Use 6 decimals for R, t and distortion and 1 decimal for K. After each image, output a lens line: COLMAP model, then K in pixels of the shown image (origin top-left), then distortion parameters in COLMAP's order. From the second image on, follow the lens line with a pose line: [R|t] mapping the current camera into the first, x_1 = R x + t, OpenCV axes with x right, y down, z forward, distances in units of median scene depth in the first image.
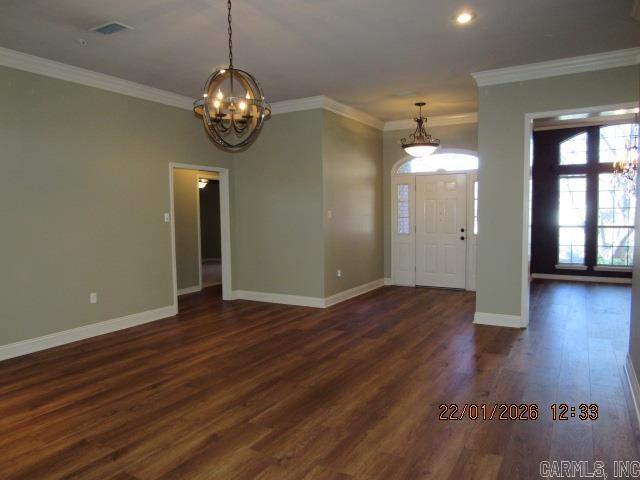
lens RADIAL K [[460.1, 0, 315.4], [0, 460.1, 240.6], [0, 0, 1]] dist [-0.030262, 0.001350]
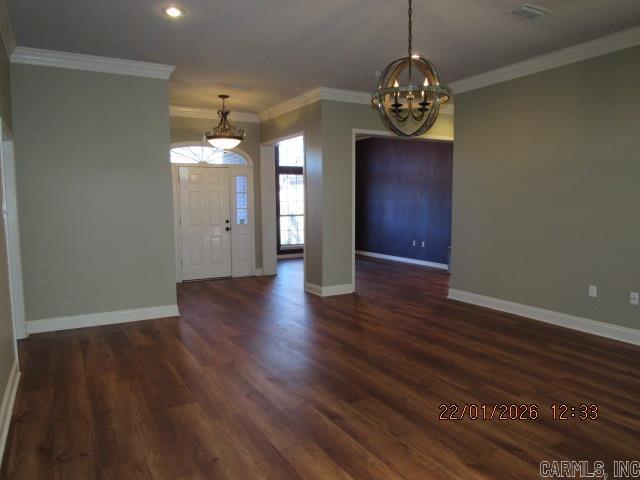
lens RADIAL K [[460.1, 0, 315.4], [0, 460.1, 240.6], [0, 0, 1]] dist [-0.030262, 0.001350]
pose [[0.511702, -0.068536, 0.856425, -0.943134], [0.055945, 0.997356, 0.046388, -0.031099], [-0.857340, 0.024176, 0.514183, 0.544079]]
